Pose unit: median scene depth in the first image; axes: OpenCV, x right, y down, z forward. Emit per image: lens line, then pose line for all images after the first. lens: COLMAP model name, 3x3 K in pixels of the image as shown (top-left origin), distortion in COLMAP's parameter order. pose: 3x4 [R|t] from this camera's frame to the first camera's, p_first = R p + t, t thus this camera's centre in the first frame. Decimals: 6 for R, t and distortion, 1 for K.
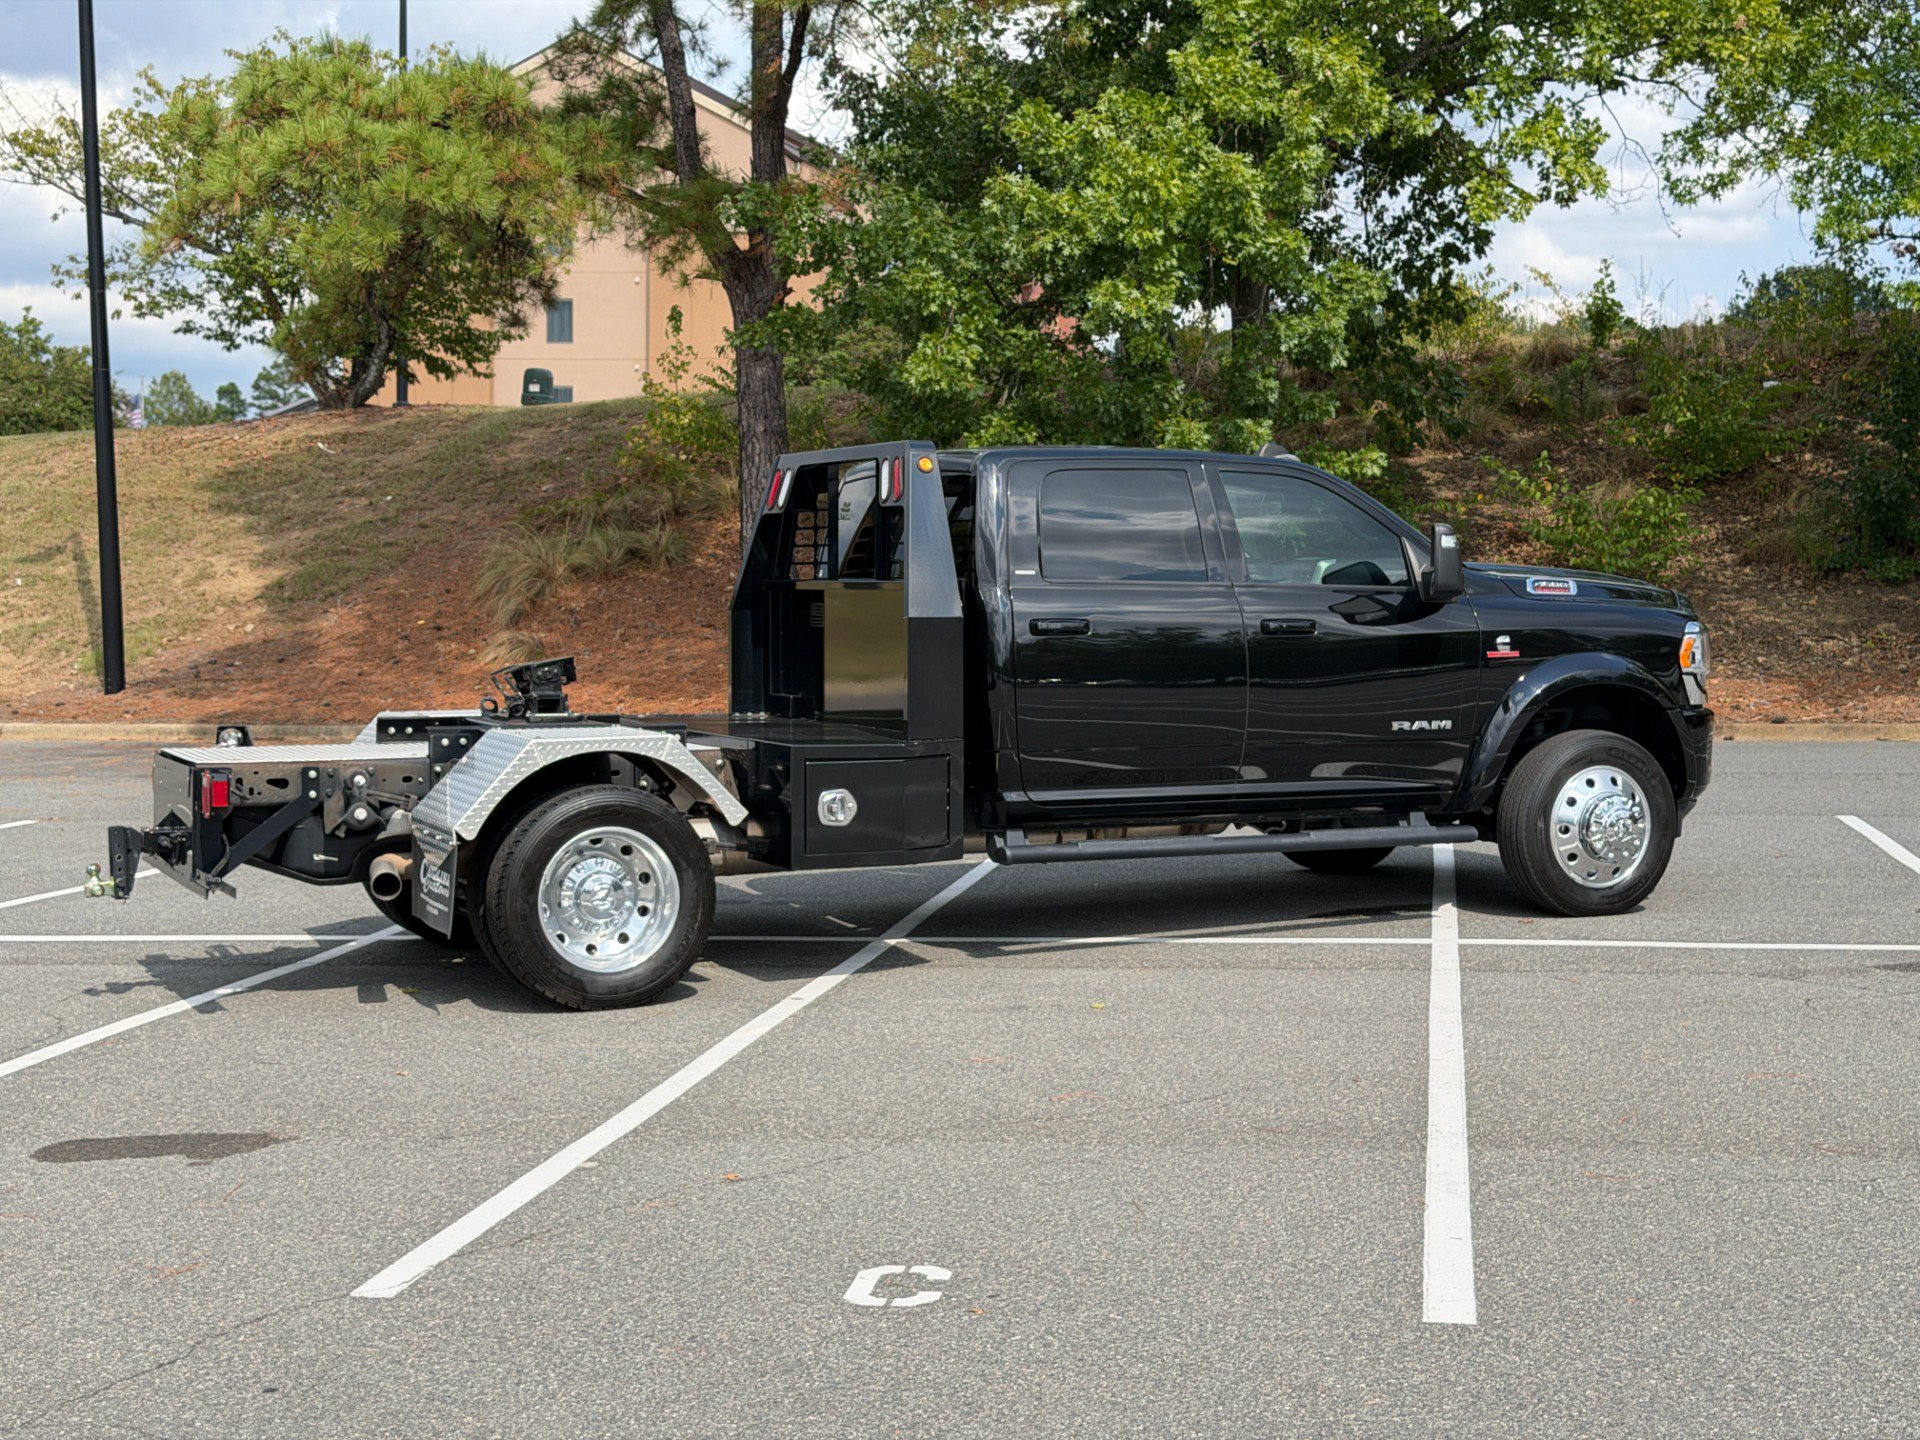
lens RADIAL K [[2668.7, 0, 953.9], [0, 2668.7, 721.6], [0, 0, 1]] dist [0.127784, 0.000000]
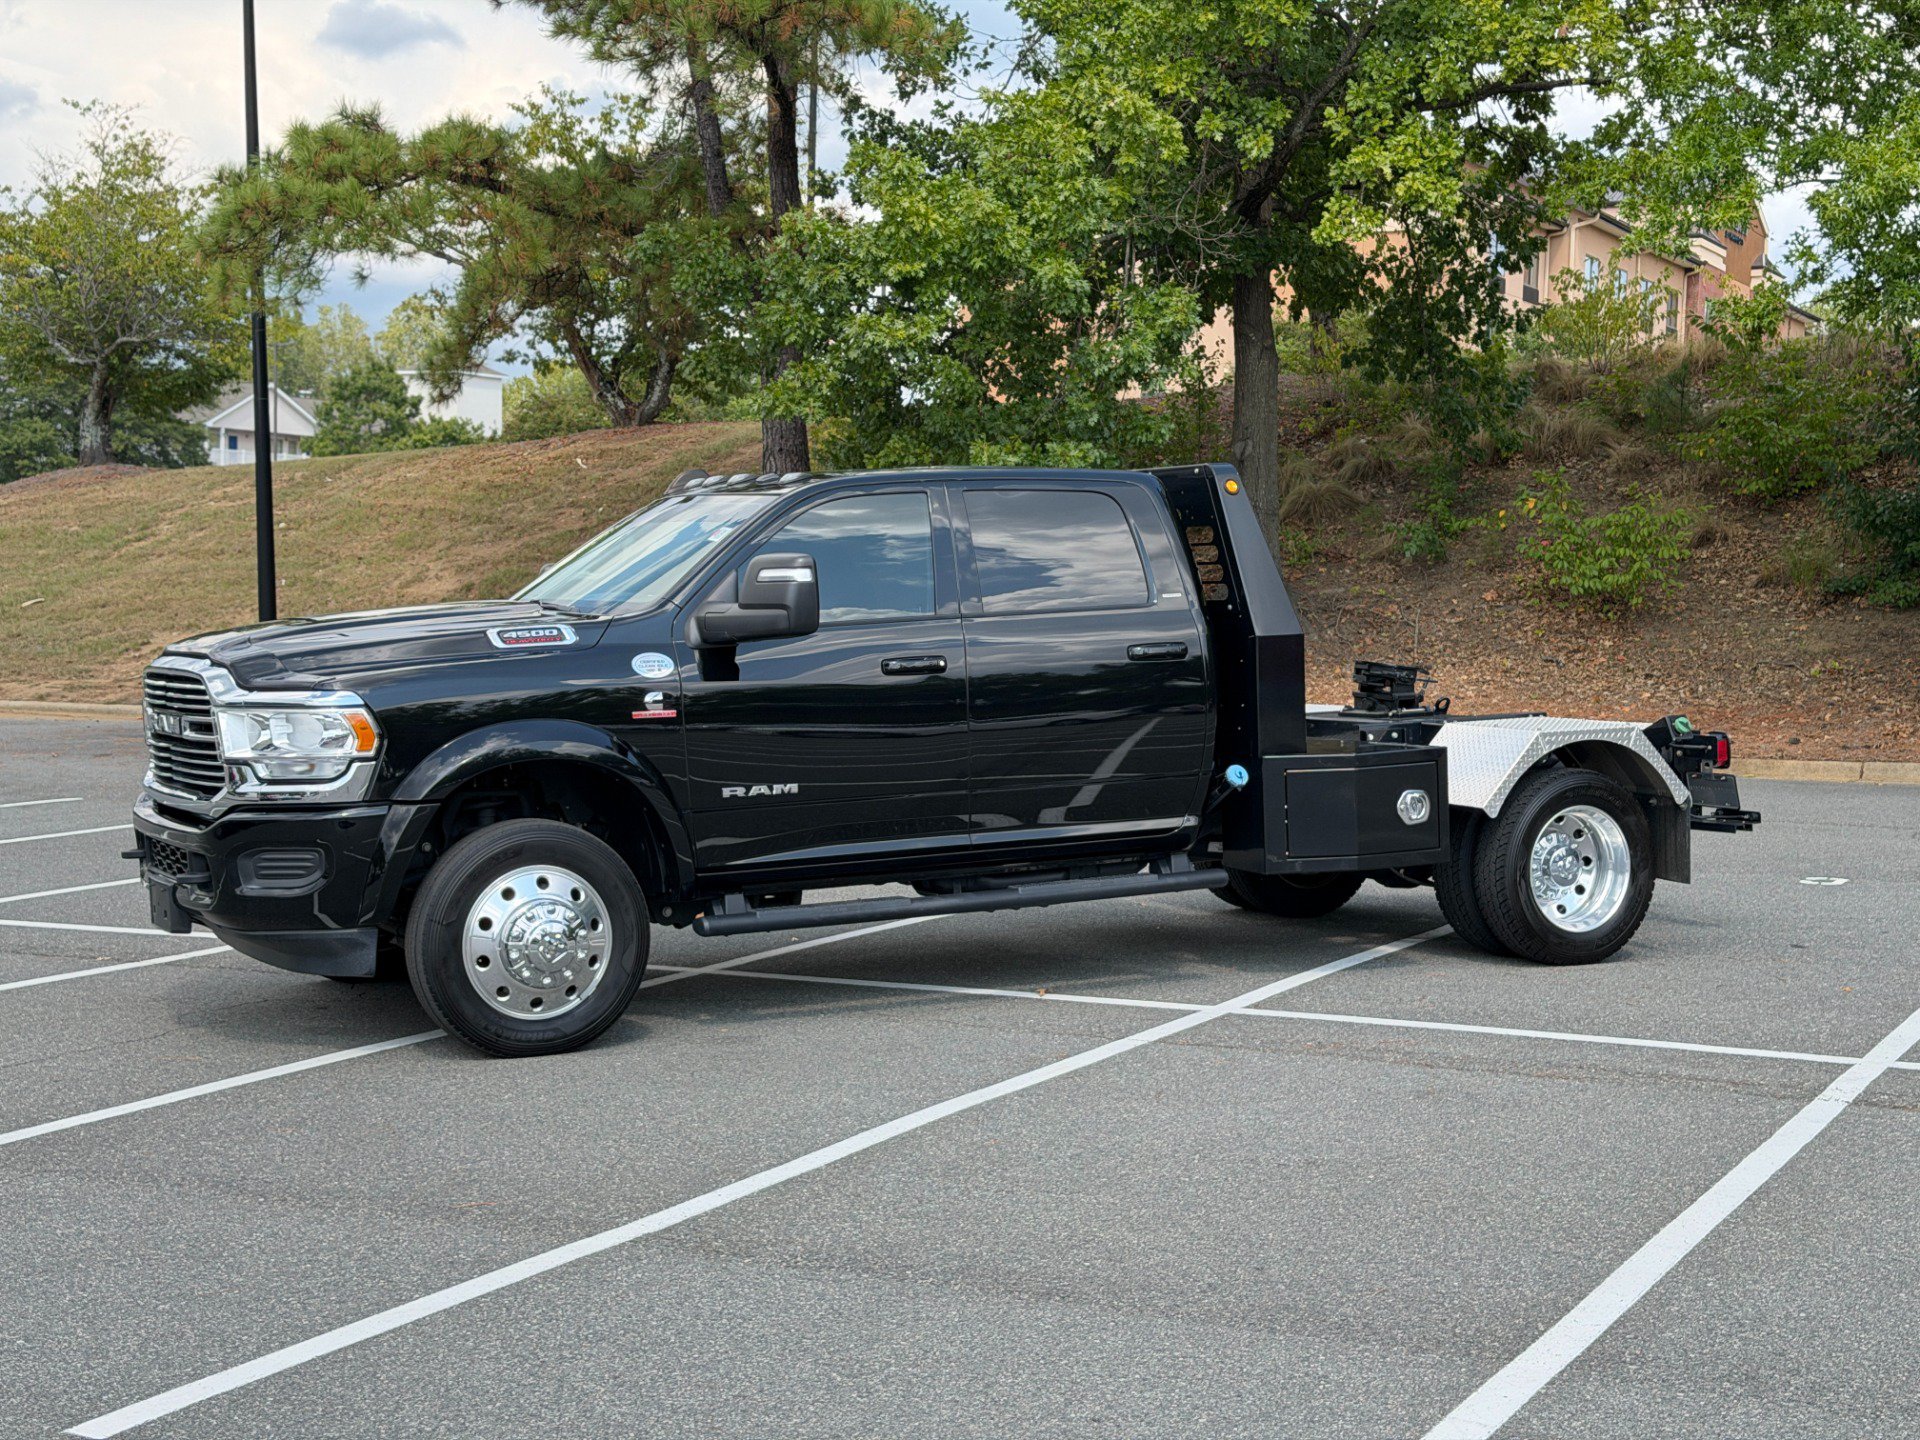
lens RADIAL K [[2668.7, 0, 939.6], [0, 2668.7, 707.7], [0, 0, 1]] dist [0.127784, 0.000000]
pose [[0.950407, 0.026227, -0.309900, 0.382671], [-0.027258, 0.999628, 0.001004, -0.010929], [0.309811, 0.007493, 0.950769, 0.013606]]
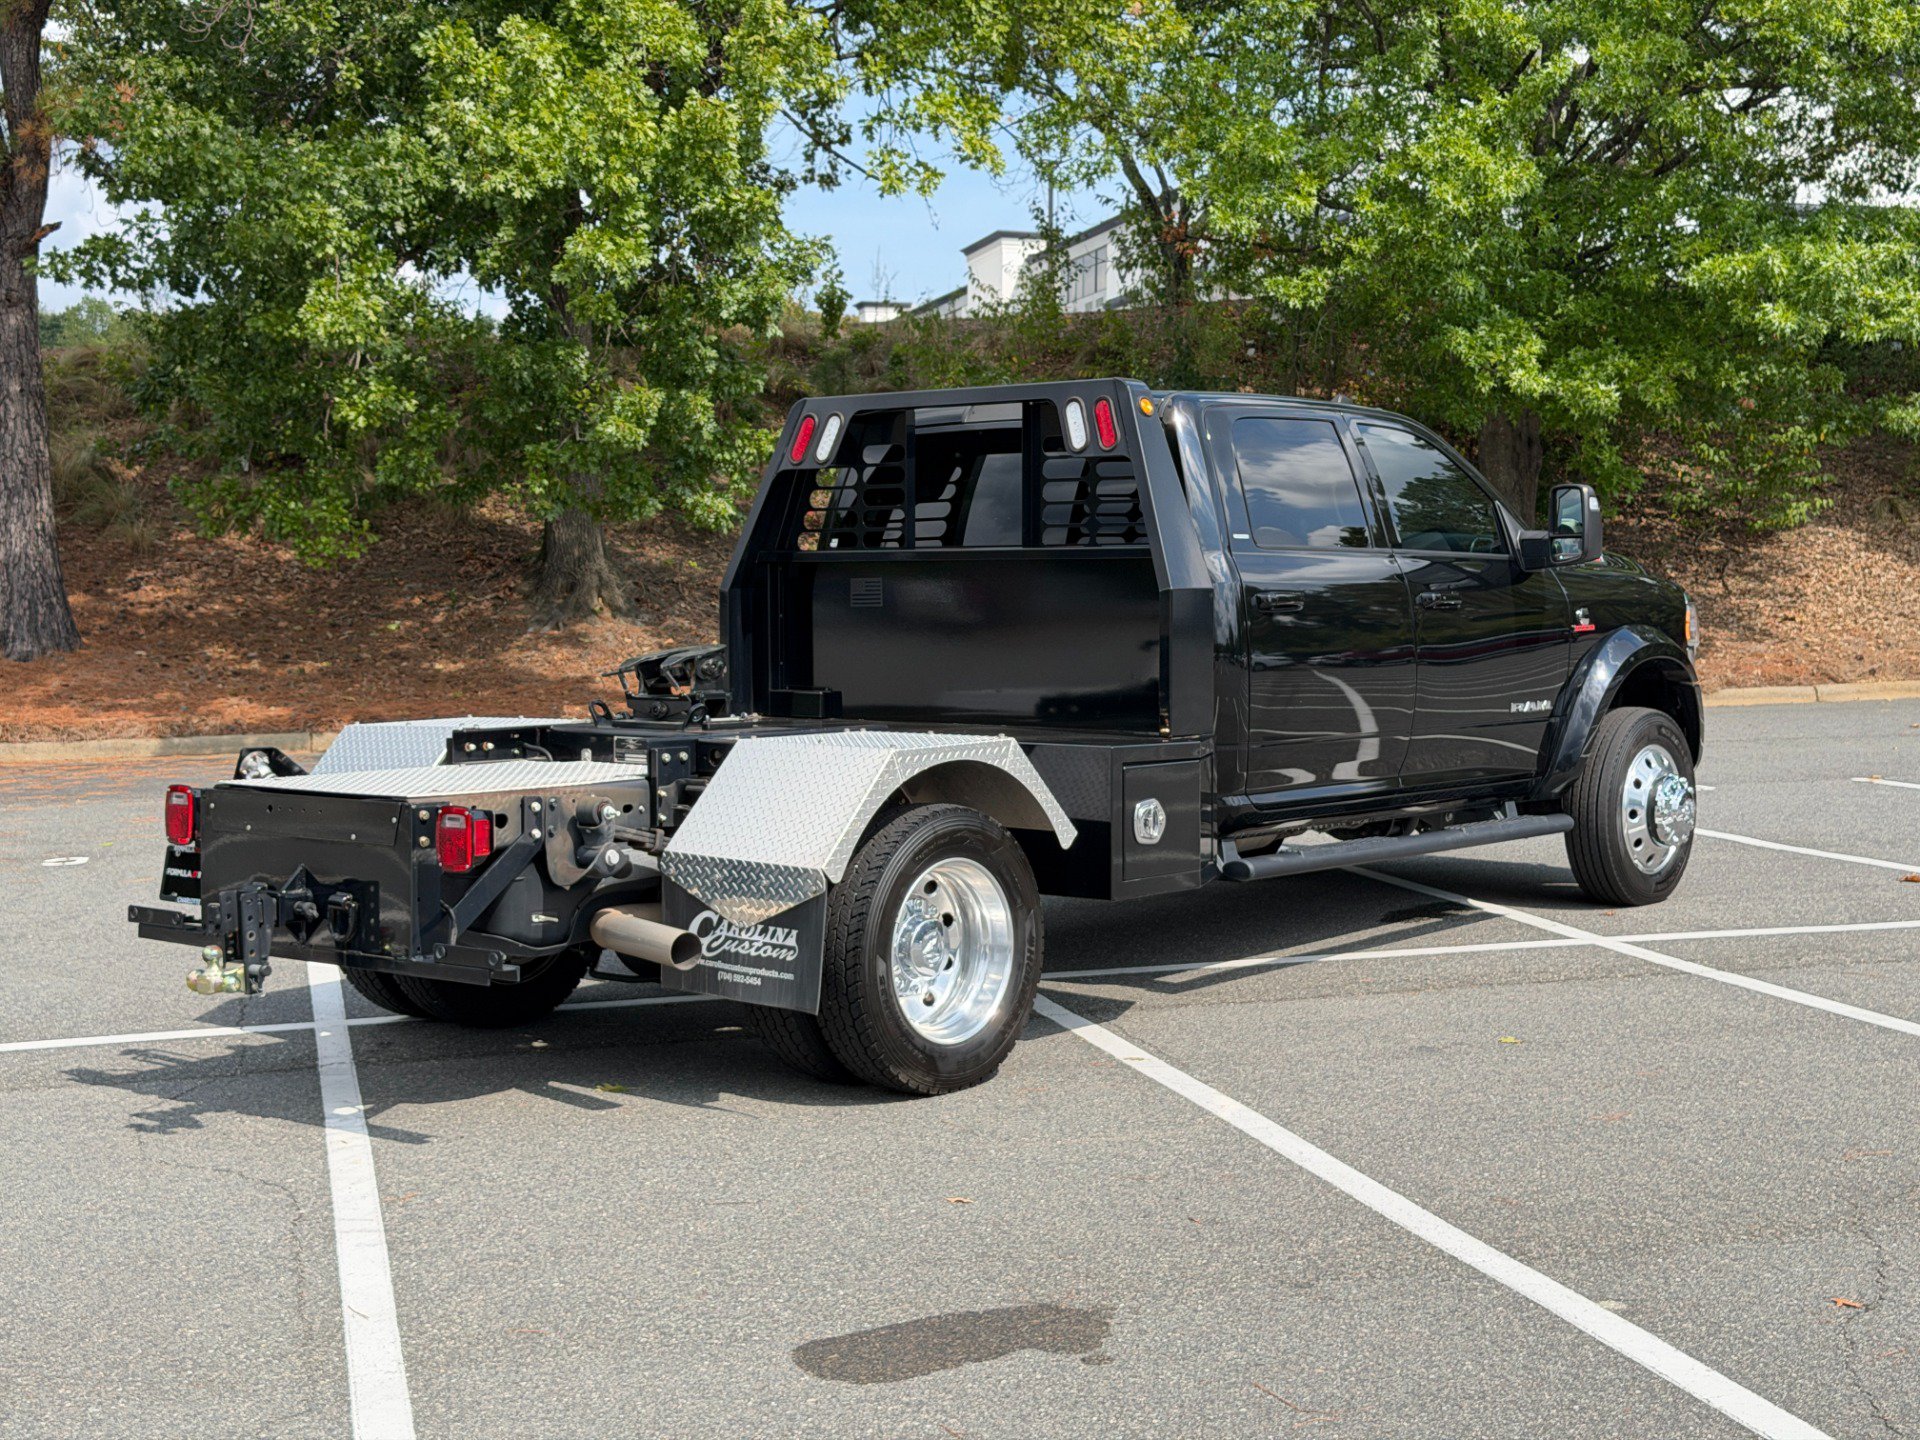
lens RADIAL K [[2668.7, 0, 960.7], [0, 2668.7, 721.6], [0, 0, 1]] dist [0.127784, 0.000000]
pose [[0.906375, -0.027686, 0.421566, -0.195924], [0.027802, 0.999596, 0.005873, -0.002065], [-0.421558, 0.006397, 0.906779, 0.126154]]
